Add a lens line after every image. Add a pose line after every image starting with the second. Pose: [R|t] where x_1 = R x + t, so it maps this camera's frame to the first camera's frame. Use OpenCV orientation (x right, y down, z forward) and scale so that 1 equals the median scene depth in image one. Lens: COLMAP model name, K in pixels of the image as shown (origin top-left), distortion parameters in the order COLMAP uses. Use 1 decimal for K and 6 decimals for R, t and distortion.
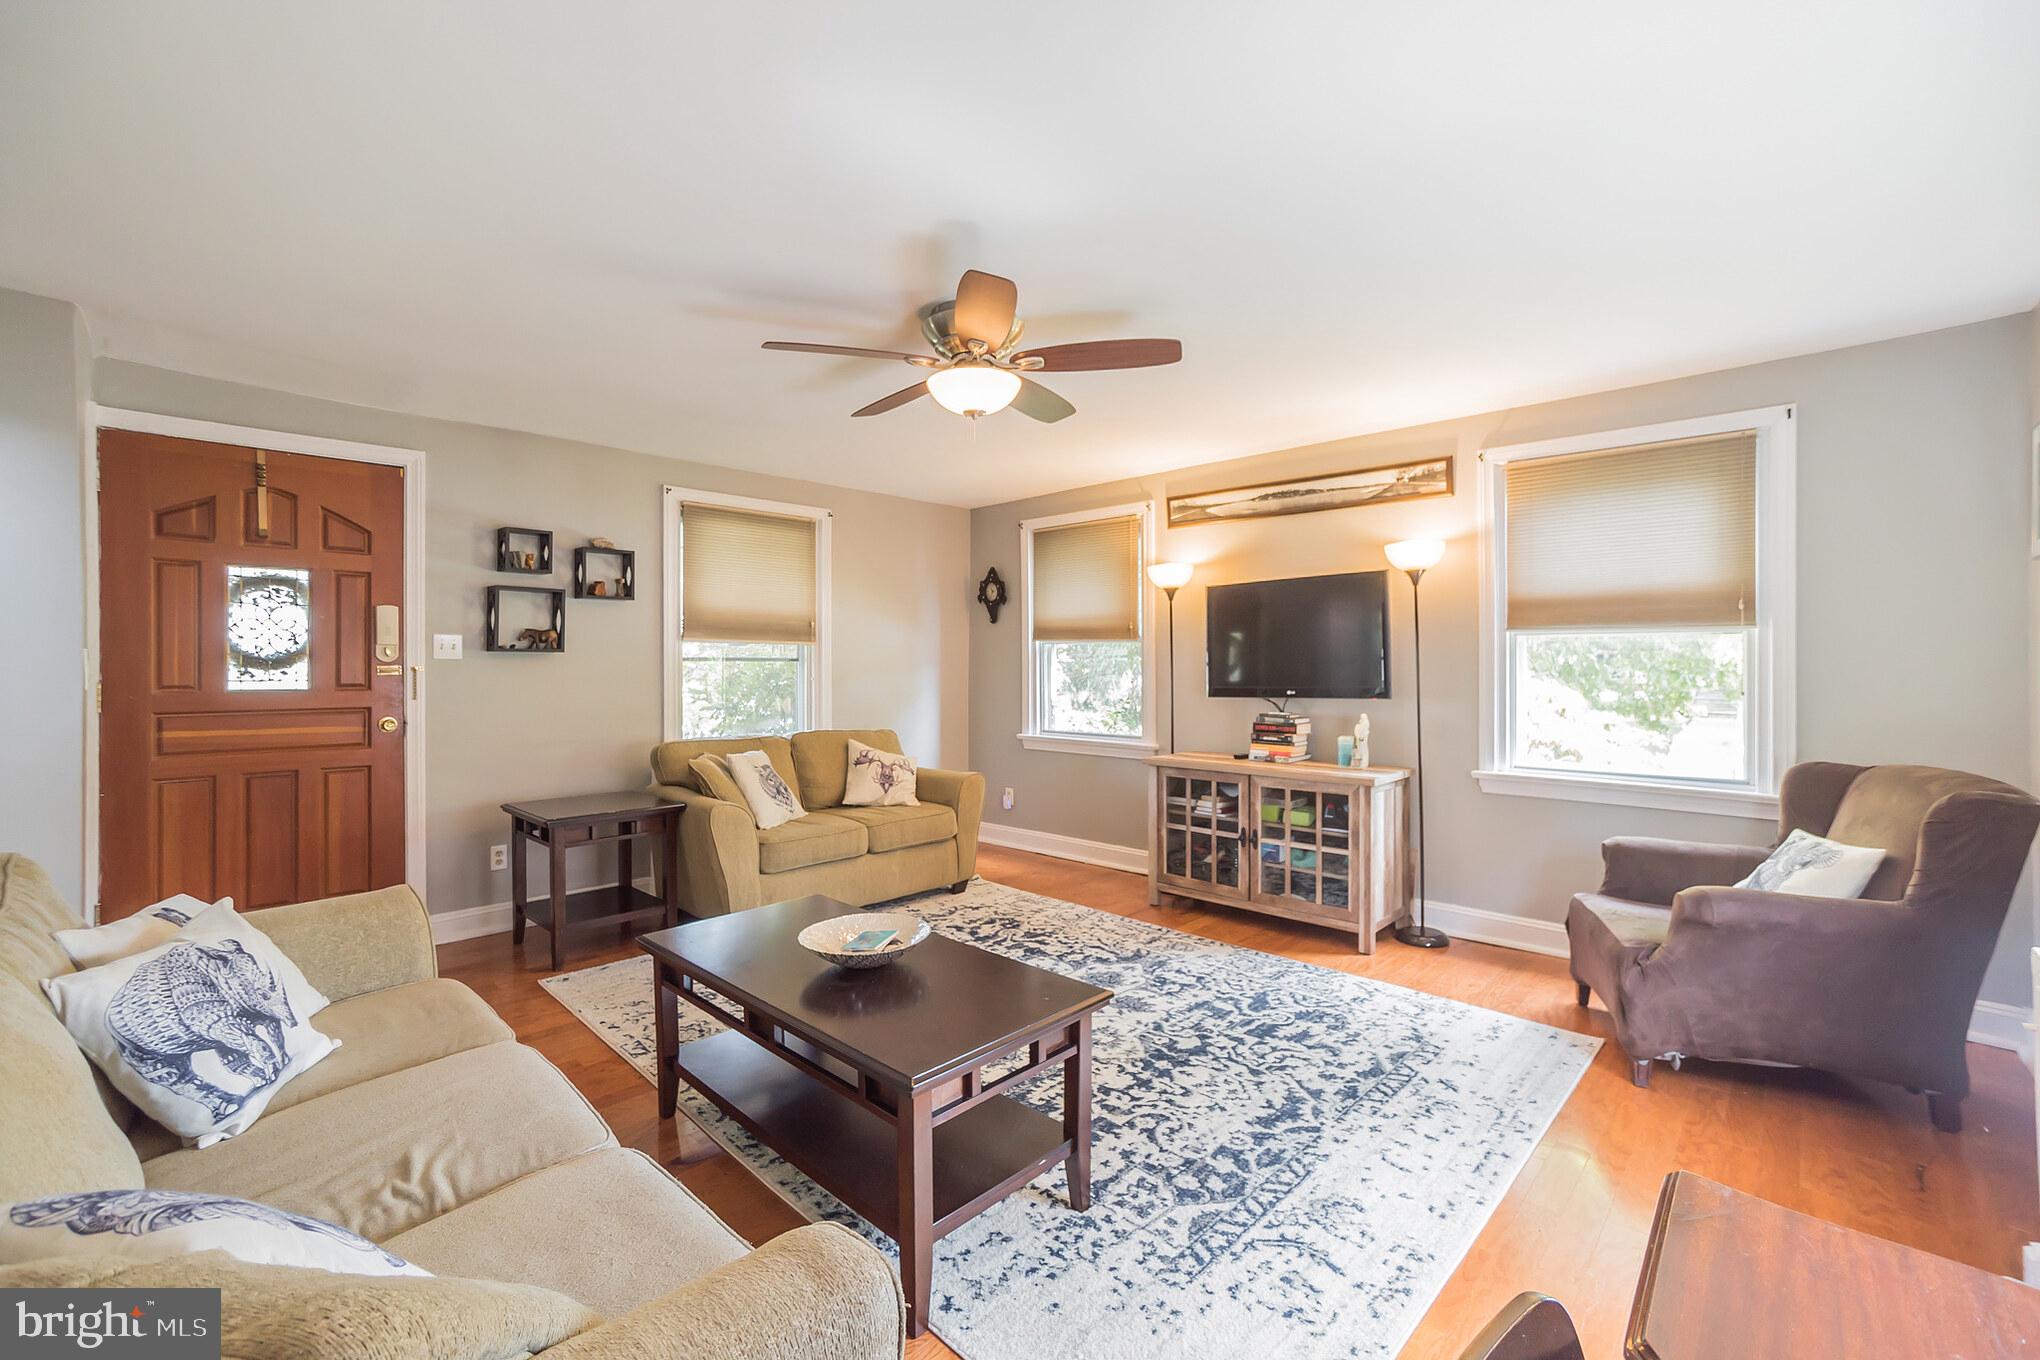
lens RADIAL K [[860.7, 0, 1024.1], [0, 860.7, 661.2], [0, 0, 1]] dist [-0.020858, 0.000110]
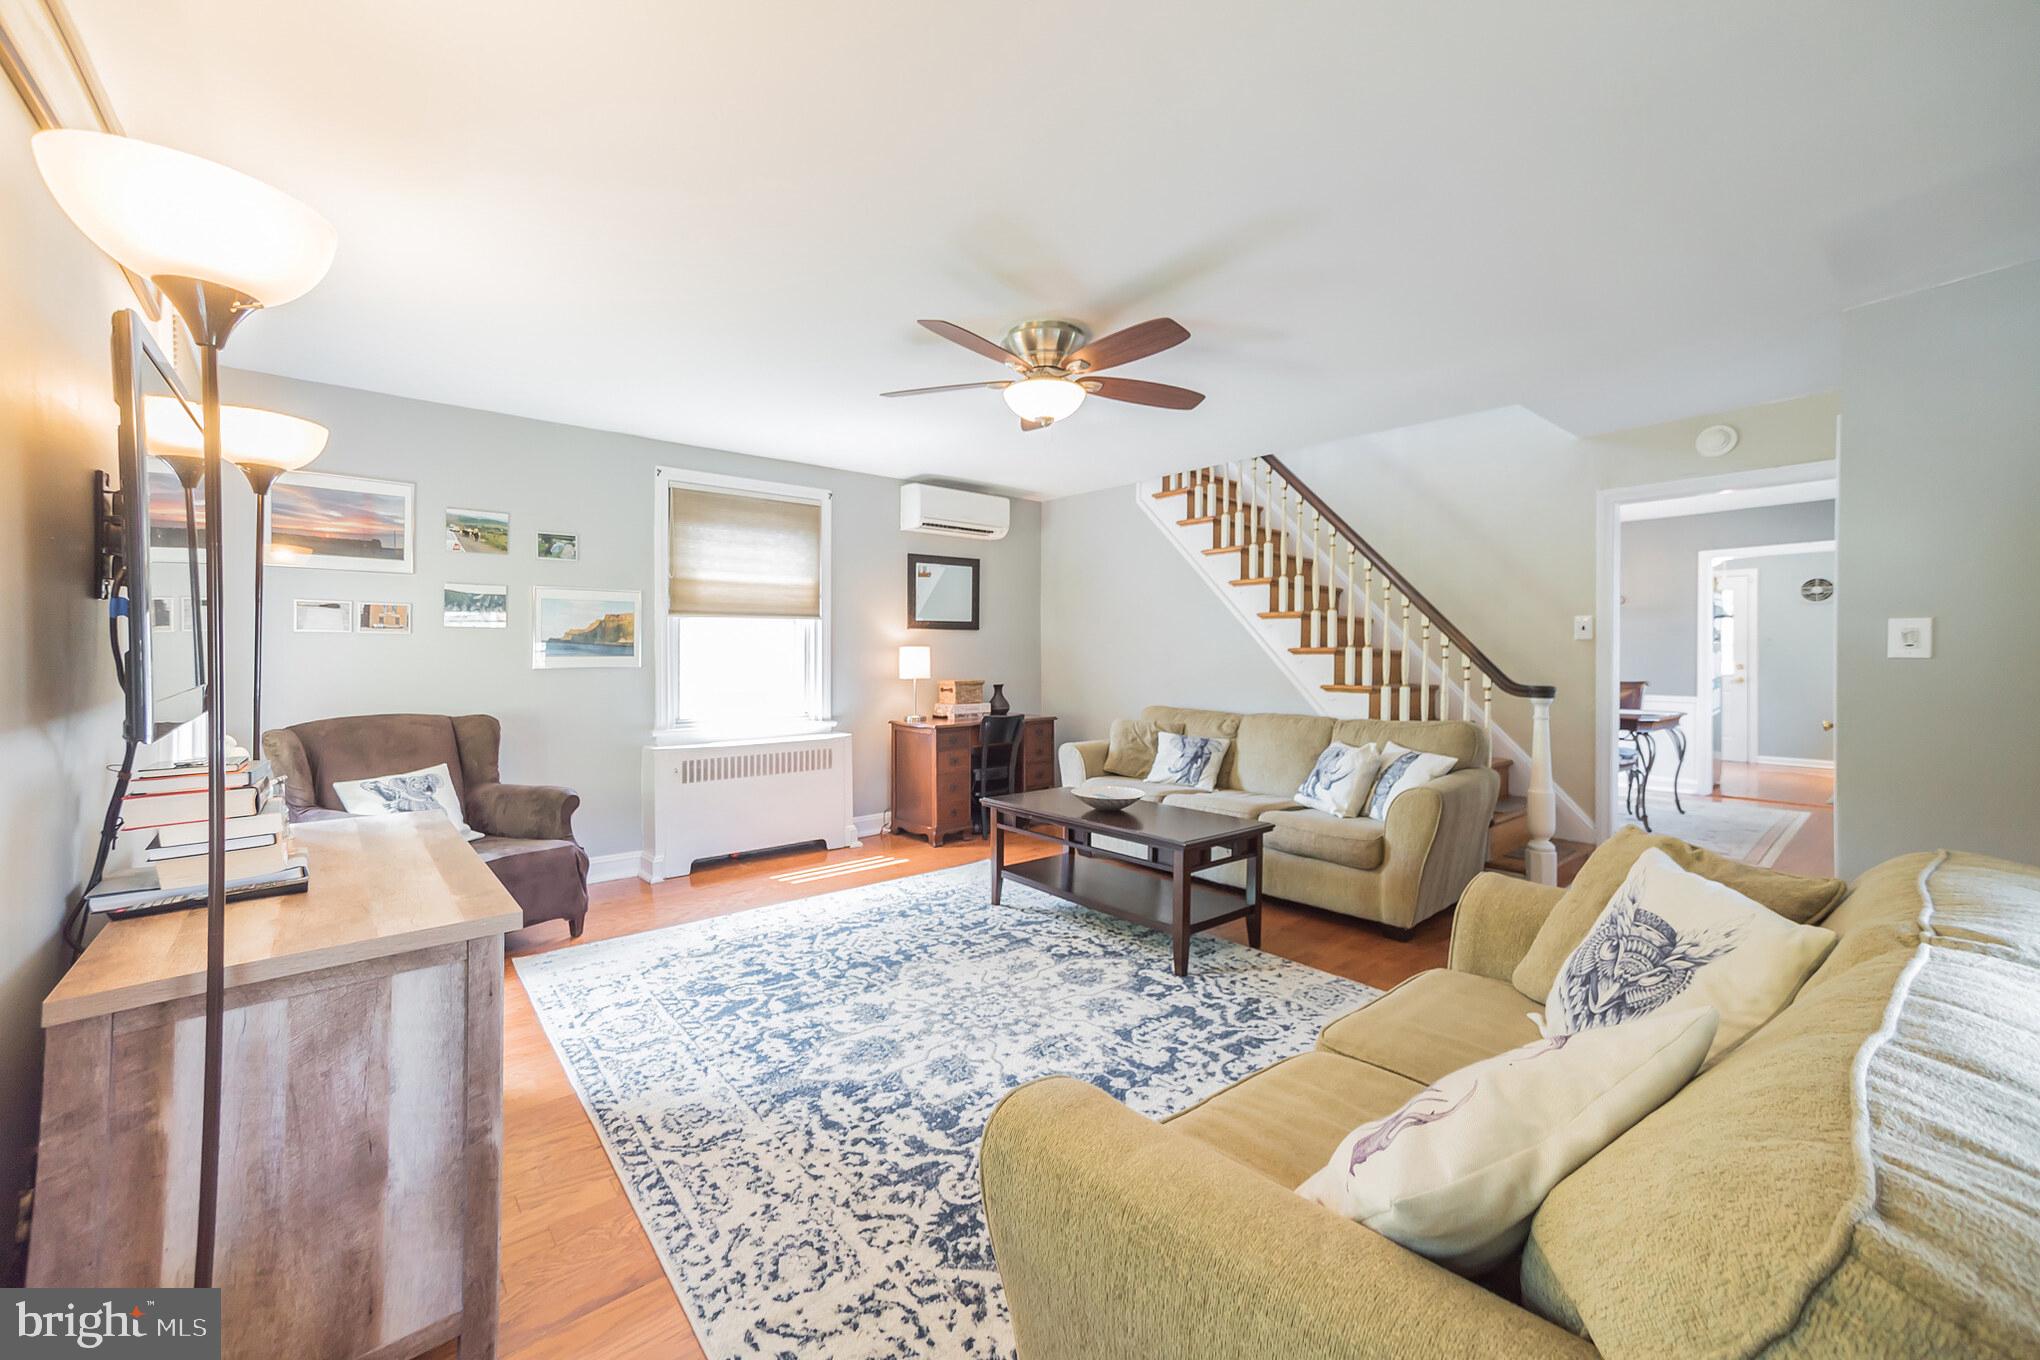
lens RADIAL K [[814.4, 0, 1025.7], [0, 814.4, 671.2], [0, 0, 1]] dist [-0.001719, 0.000176]
pose [[-0.995974, 0.002236, 0.089612, -0.097167], [0.003826, 0.999838, 0.017569, 0.021005], [-0.089558, 0.017841, -0.995822, 1.554910]]
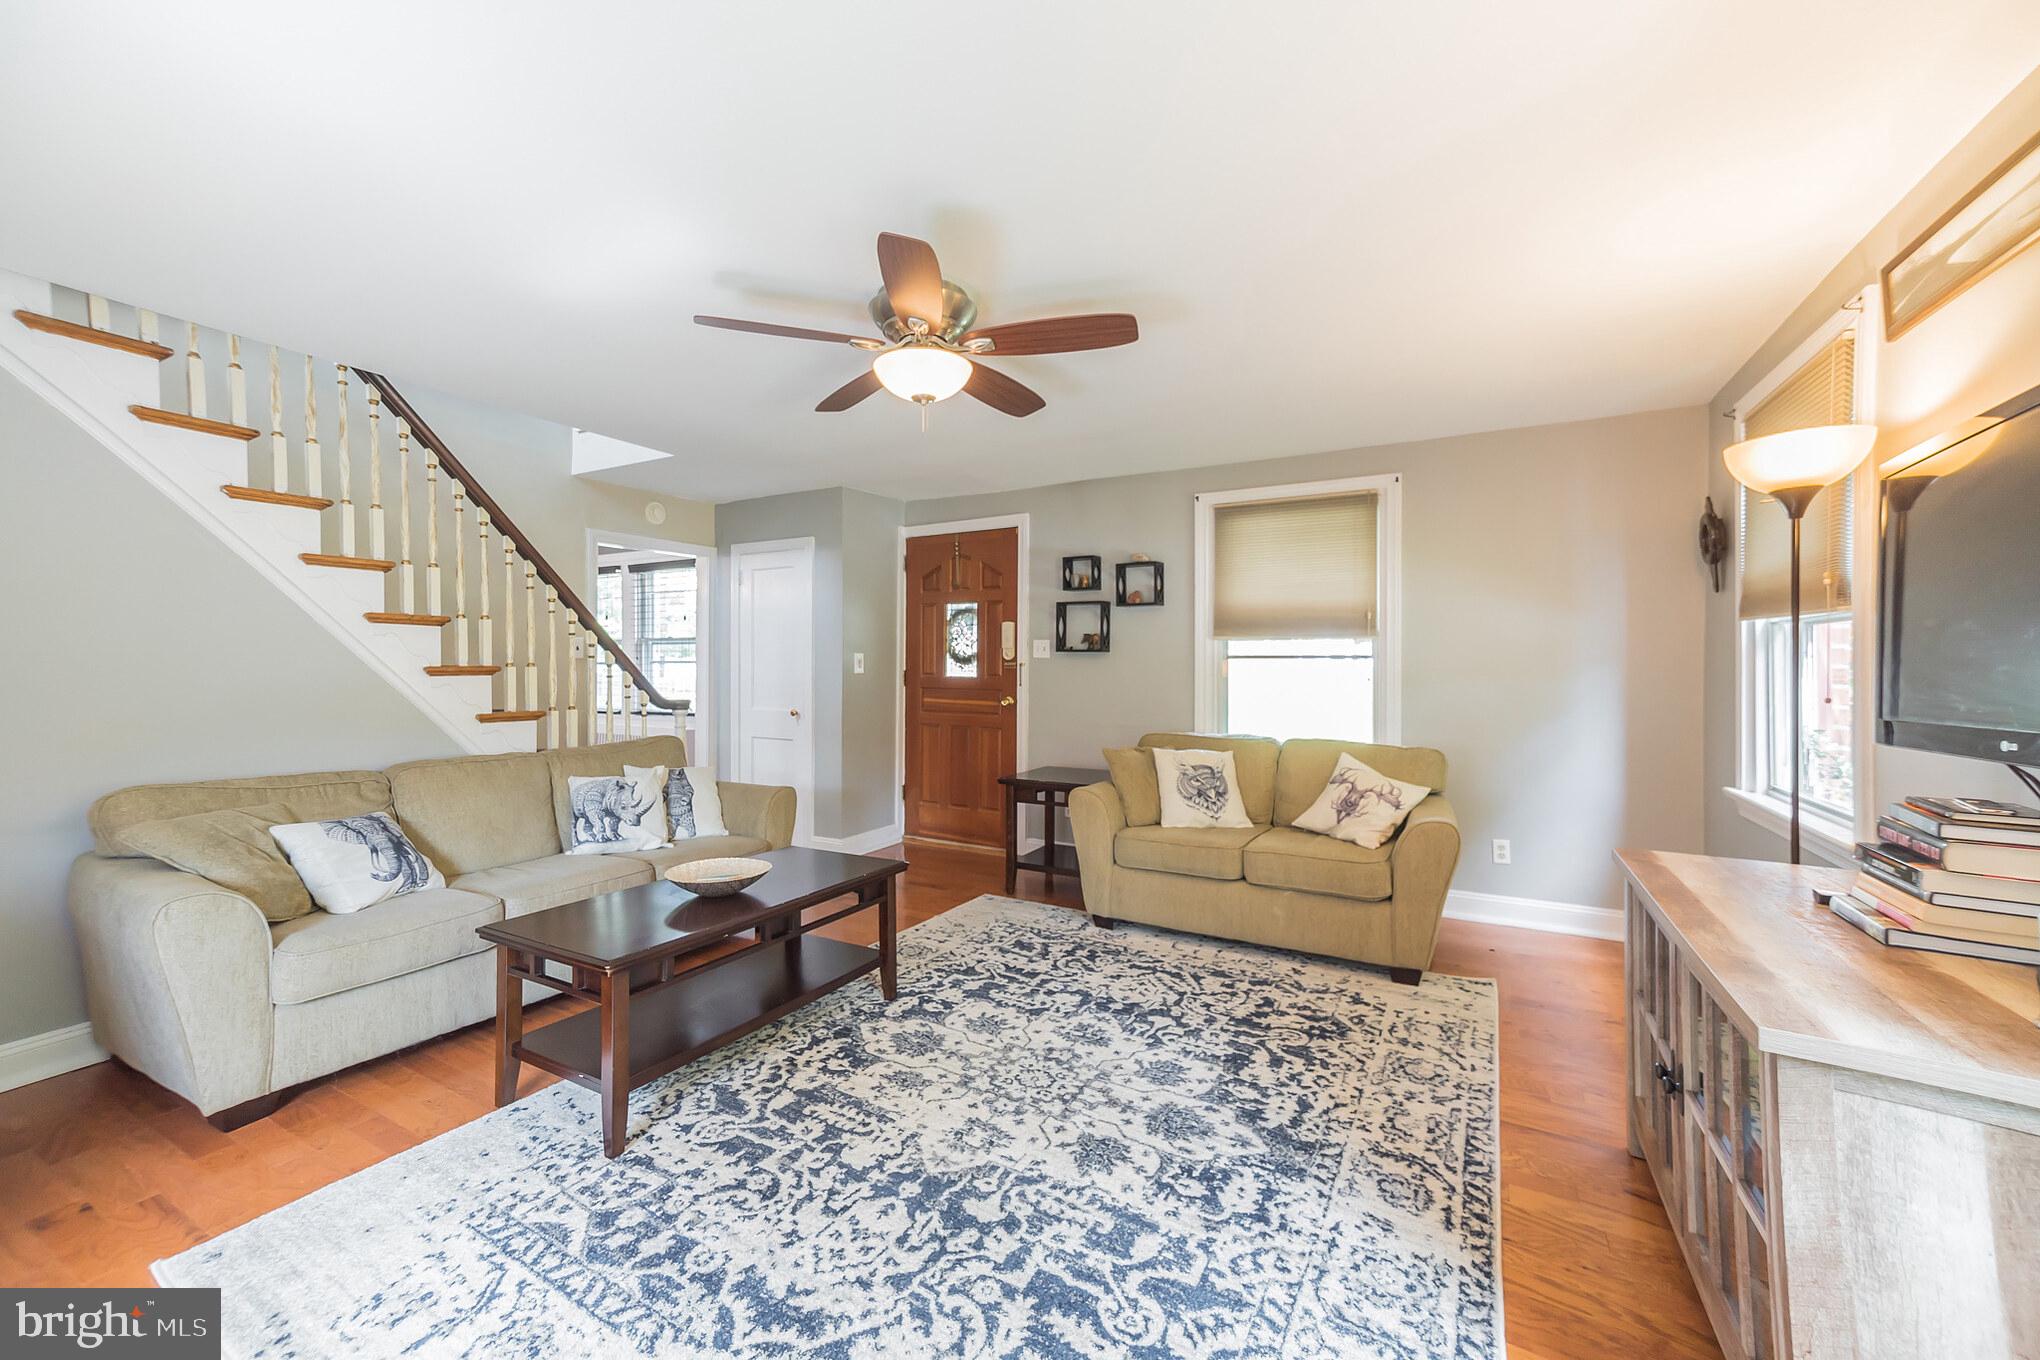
lens RADIAL K [[804.3, 0, 993.9], [0, 804.3, 667.7], [0, 0, 1]] dist [-0.015951, 0.017238]
pose [[0.231636, 0.006217, -0.972783, 0.618103], [-0.001165, 0.999981, 0.006113, 0.005686], [0.972802, -0.000283, 0.231639, 0.651467]]
